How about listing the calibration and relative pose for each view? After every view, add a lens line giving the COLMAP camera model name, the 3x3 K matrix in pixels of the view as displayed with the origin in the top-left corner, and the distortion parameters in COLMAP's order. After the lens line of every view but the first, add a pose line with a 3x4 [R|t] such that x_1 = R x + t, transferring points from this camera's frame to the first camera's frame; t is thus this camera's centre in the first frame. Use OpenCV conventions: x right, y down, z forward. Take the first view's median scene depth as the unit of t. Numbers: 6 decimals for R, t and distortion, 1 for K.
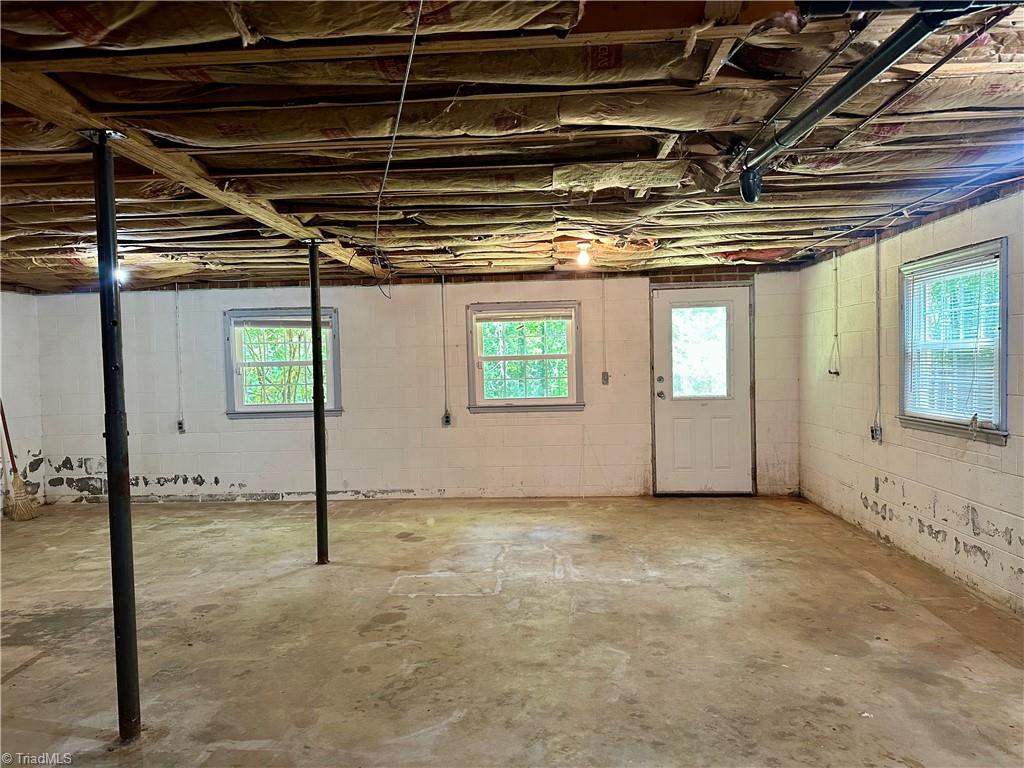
lens RADIAL K [[716.4, 0, 507.2], [0, 716.4, 387.4], [0, 0, 1]] dist [0.106001, -0.134702]
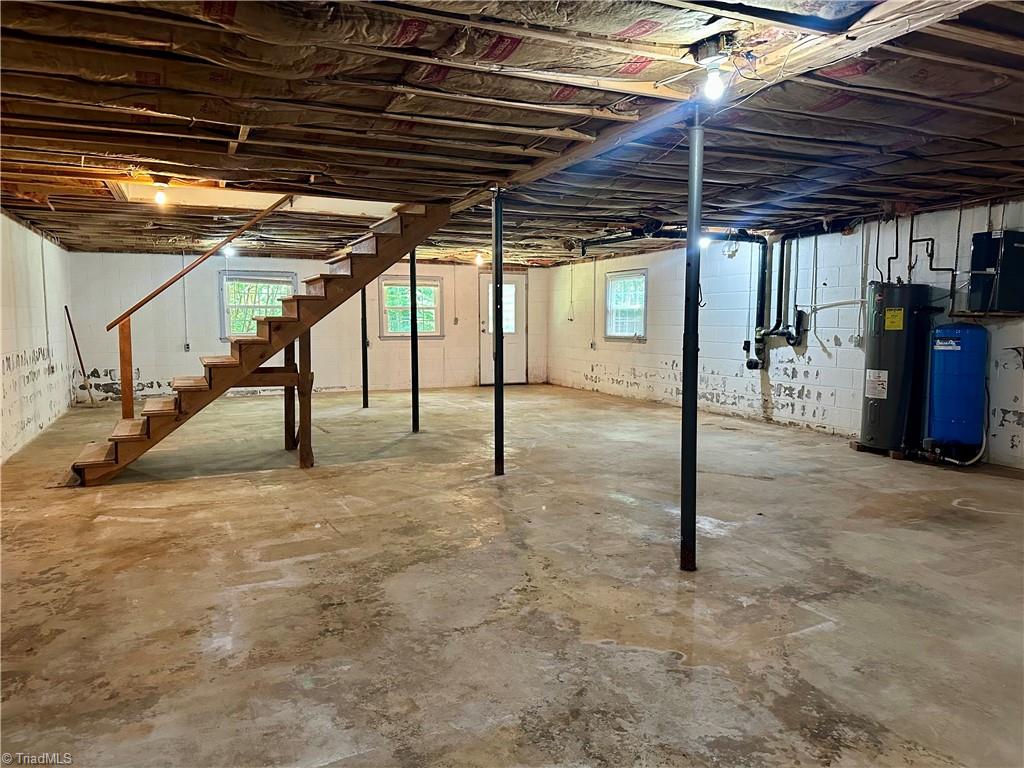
lens RADIAL K [[716.4, 0, 507.2], [0, 716.4, 387.4], [0, 0, 1]] dist [0.106001, -0.134702]
pose [[0.884090, -0.022079, 0.466795, -0.599566], [-0.003653, 0.998526, 0.054147, 0.055934], [-0.467302, -0.049577, 0.882707, -0.663041]]
